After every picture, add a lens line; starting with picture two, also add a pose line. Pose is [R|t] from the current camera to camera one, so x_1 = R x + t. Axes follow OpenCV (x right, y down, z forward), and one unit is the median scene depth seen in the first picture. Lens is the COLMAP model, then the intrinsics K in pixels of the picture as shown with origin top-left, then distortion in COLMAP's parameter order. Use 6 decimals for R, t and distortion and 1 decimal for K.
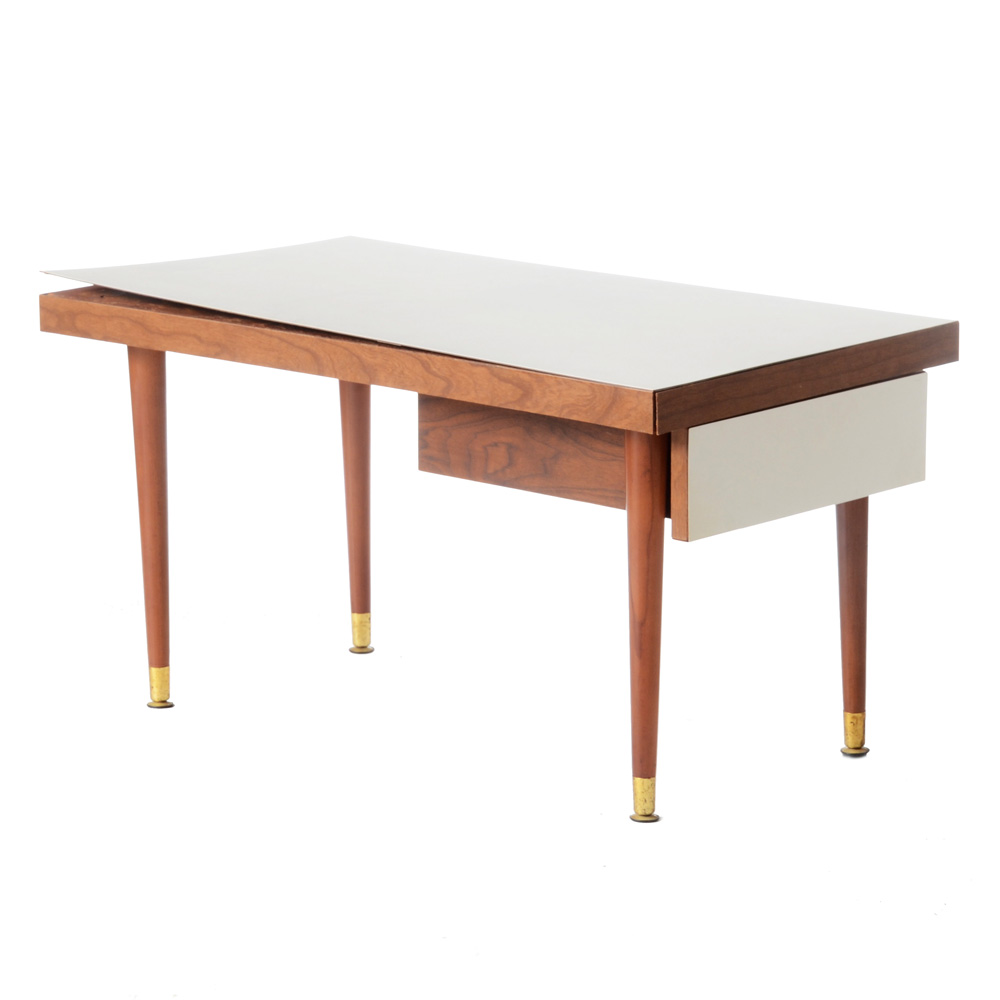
lens RADIAL K [[4458.0, 0, 501.0], [0, 4458.0, 475.8], [0, 0, 1]] dist [0.872636, -1.814116]
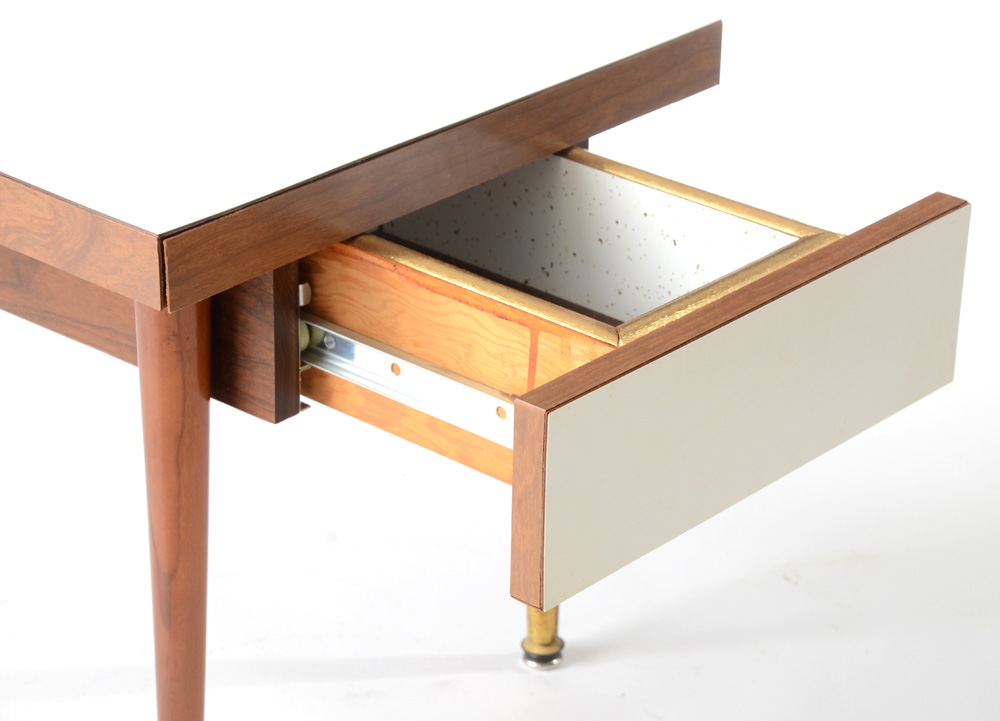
lens RADIAL K [[2932.6, 0, 559.7], [0, 2932.6, 361.2], [0, 0, 1]] dist [0.462542, 2.284714]
pose [[0.998521, 0.010289, 0.053391, 0.061369], [-0.022367, 0.972728, 0.230868, -0.084871], [-0.049559, -0.231721, 0.971519, 0.626789]]
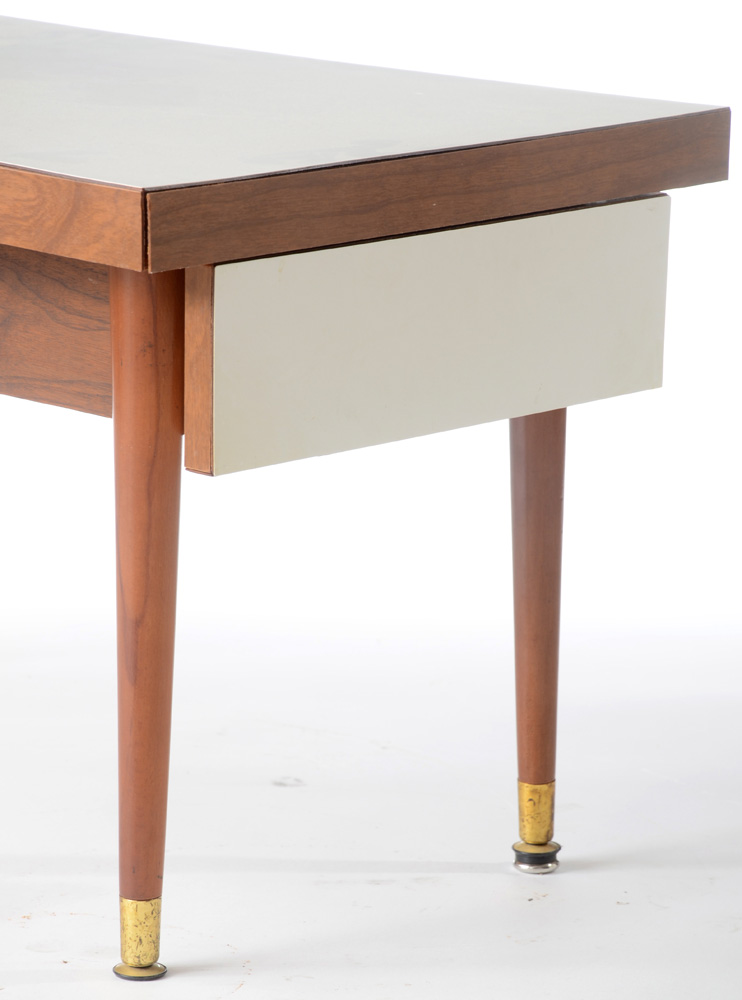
lens RADIAL K [[4207.3, 0, 371.0], [0, 4207.3, 500.0], [0, 0, 1]] dist [1.182124, -3.077745]
pose [[0.999614, 0.026111, -0.009512, 0.065190], [-0.026074, 0.999652, 0.004013, 0.014965], [0.009613, -0.003764, 0.999947, 0.474405]]
